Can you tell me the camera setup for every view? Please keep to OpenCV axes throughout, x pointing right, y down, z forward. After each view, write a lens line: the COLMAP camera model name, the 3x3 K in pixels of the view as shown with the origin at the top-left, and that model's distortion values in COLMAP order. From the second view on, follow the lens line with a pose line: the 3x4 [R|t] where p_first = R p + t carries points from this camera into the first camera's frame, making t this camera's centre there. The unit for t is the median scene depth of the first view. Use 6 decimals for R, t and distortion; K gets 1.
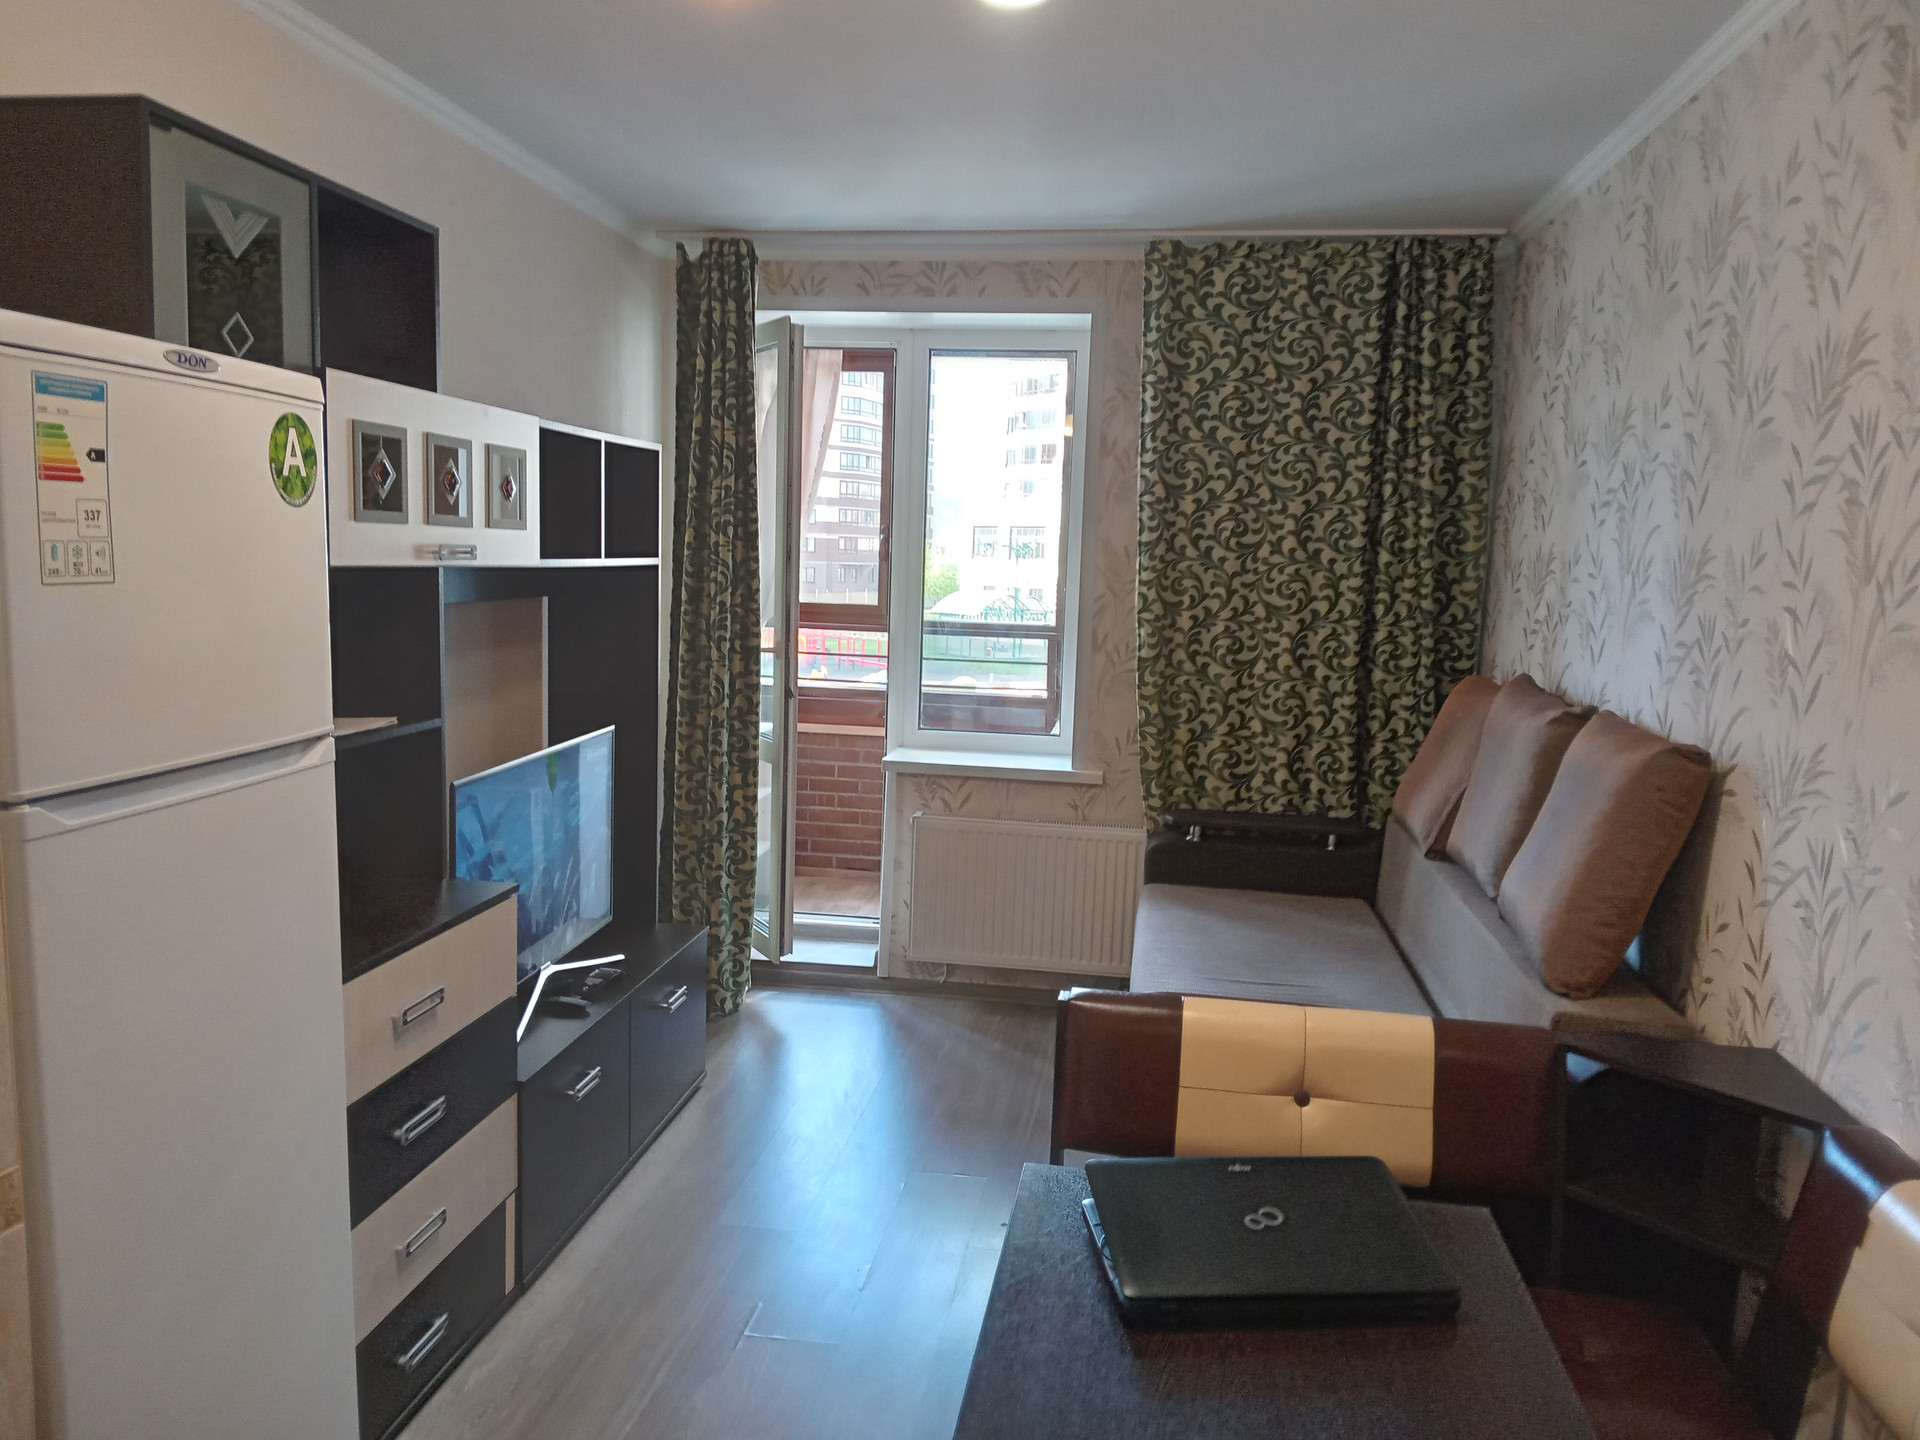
lens RADIAL K [[1413.3, 0, 959.5], [0, 1413.3, 721.0], [0, 0, 1]] dist [0.002737, 0.001373]
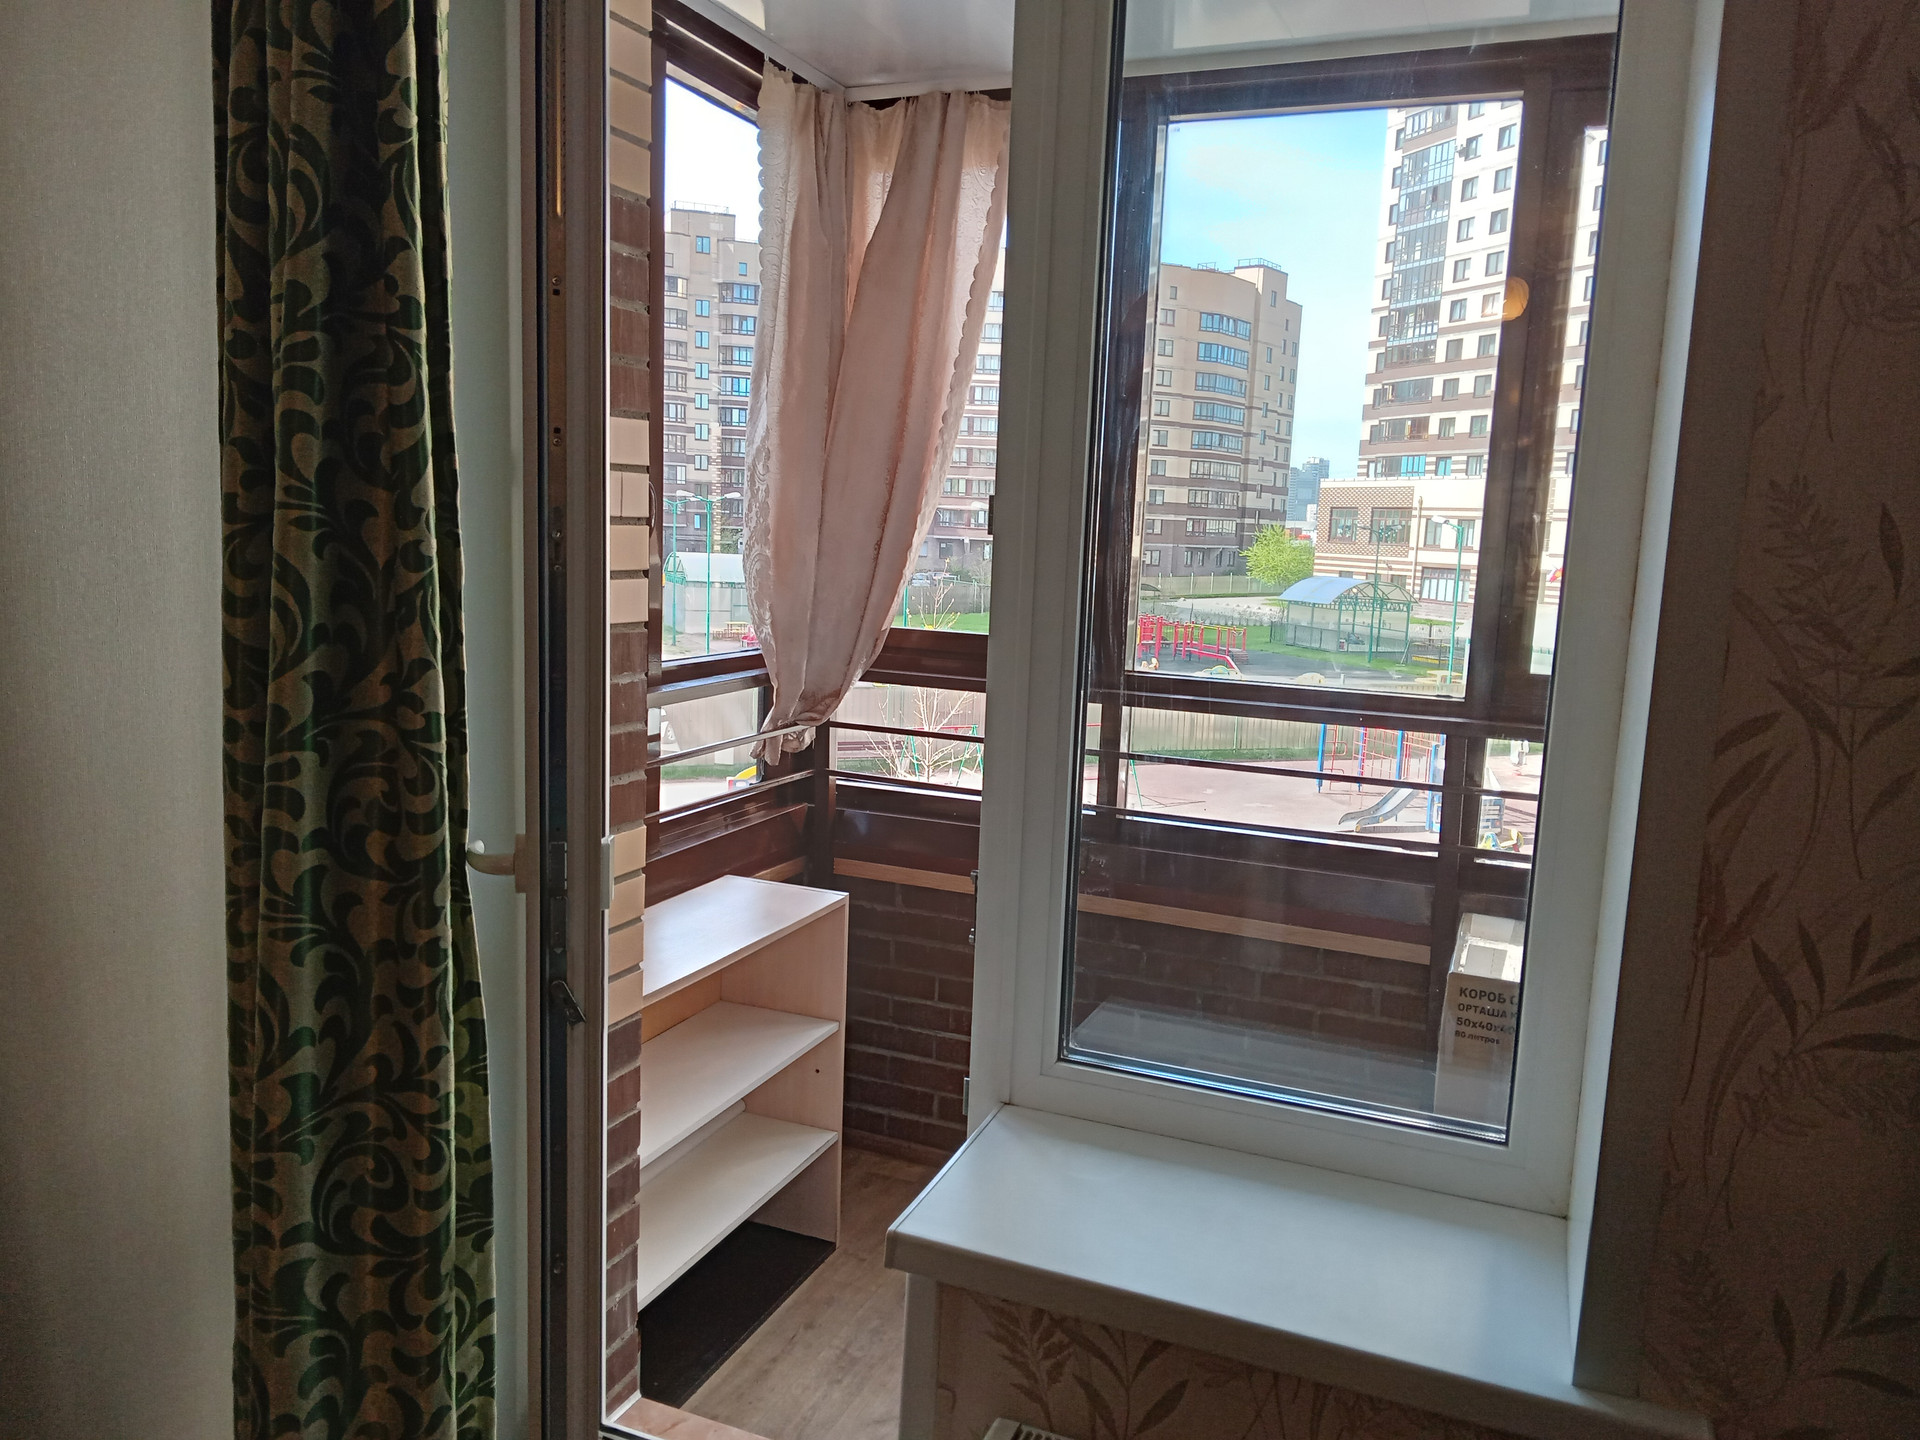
lens RADIAL K [[1413.3, 0, 962.2], [0, 1413.3, 726.5], [0, 0, 1]] dist [0.002737, 0.001373]
pose [[0.970469, 0.039019, -0.238049, 0.028198], [-0.035115, 0.999171, 0.020619, -0.088377], [0.238656, -0.011651, 0.971034, 0.736774]]
